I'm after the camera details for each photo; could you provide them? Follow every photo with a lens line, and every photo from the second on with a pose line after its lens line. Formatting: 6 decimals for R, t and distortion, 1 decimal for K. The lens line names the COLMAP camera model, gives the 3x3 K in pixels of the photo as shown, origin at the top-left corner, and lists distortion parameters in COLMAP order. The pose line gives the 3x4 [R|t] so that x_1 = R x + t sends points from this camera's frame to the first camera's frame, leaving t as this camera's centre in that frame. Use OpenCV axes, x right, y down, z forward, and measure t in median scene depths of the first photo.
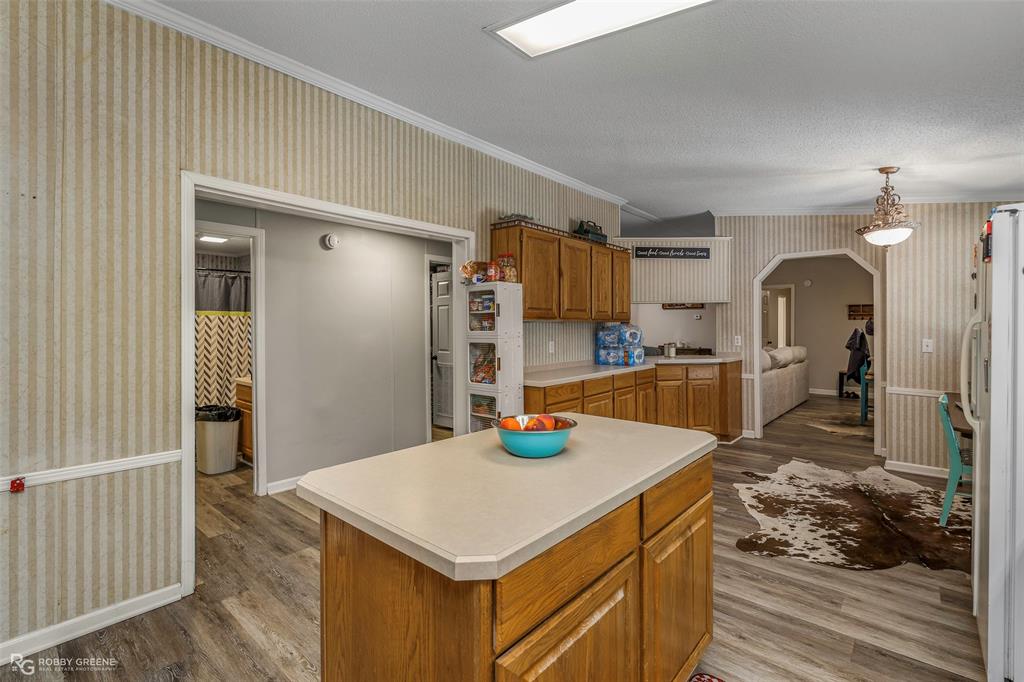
lens RADIAL K [[463.7, 0, 517.7], [0, 463.7, 328.3], [0, 0, 1]] dist [-0.008374, 0.001298]
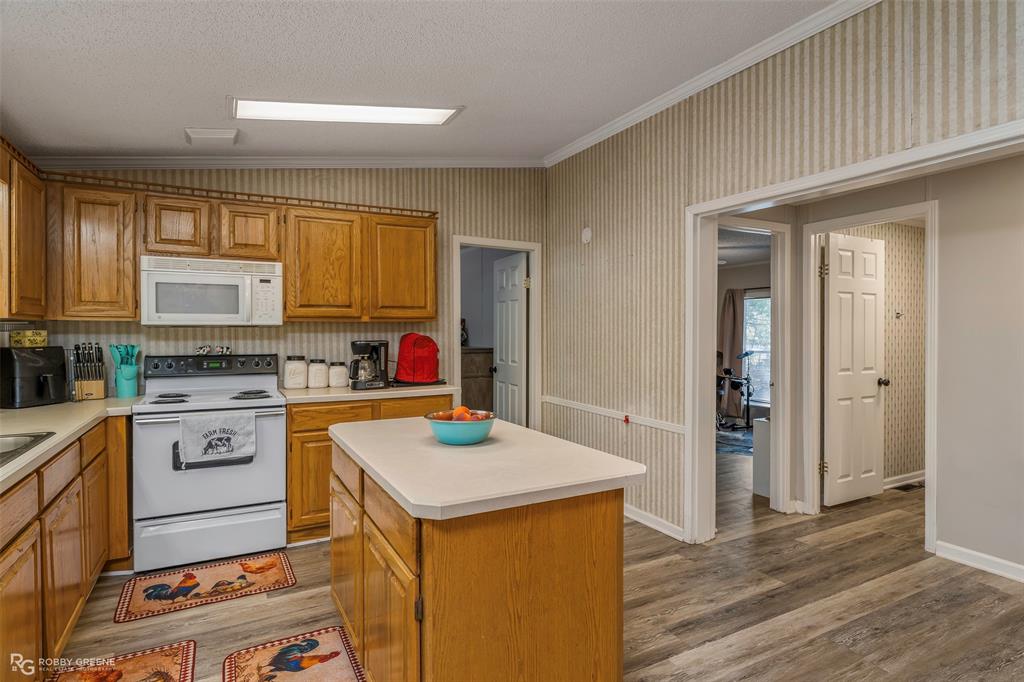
lens RADIAL K [[540.0, 0, 510.1], [0, 540.0, 337.3], [0, 0, 1]] dist [-0.000896, -0.000470]
pose [[-0.358882, 0.013861, -0.933280, 0.512486], [0.000258, 0.999891, 0.014751, -0.004166], [0.933383, 0.005053, -0.358847, 0.661287]]
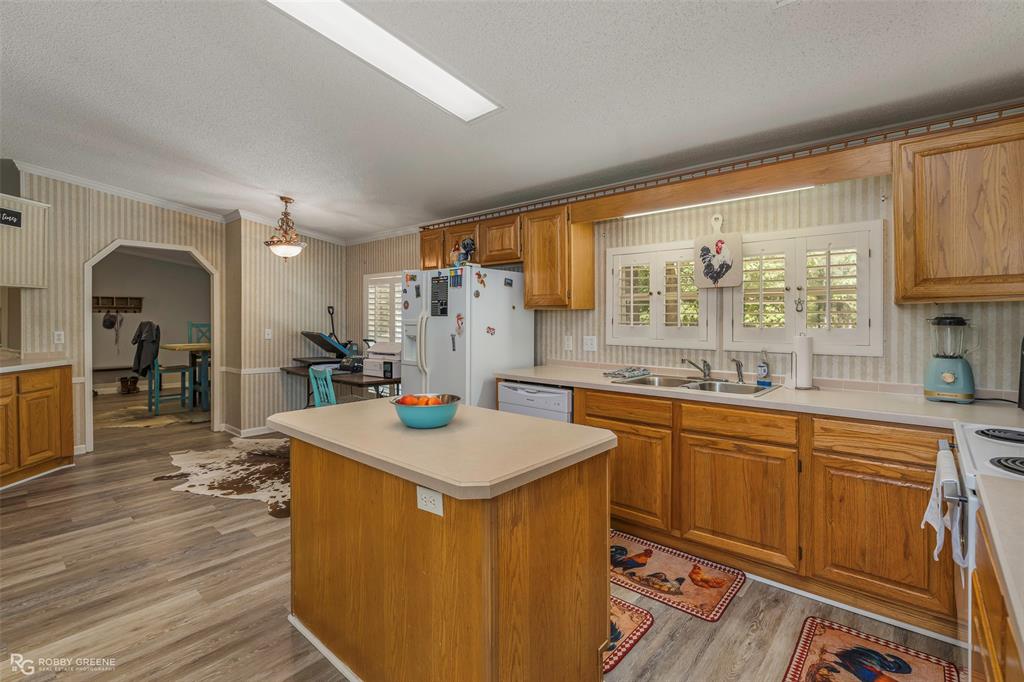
lens RADIAL K [[463.7, 0, 514.5], [0, 463.7, 321.3], [0, 0, 1]] dist [-0.008374, 0.001298]
pose [[0.003571, -0.002898, 0.999989, -0.472155], [0.004867, 0.999984, 0.002881, 0.001023], [-0.999982, 0.004857, 0.003585, 0.323368]]
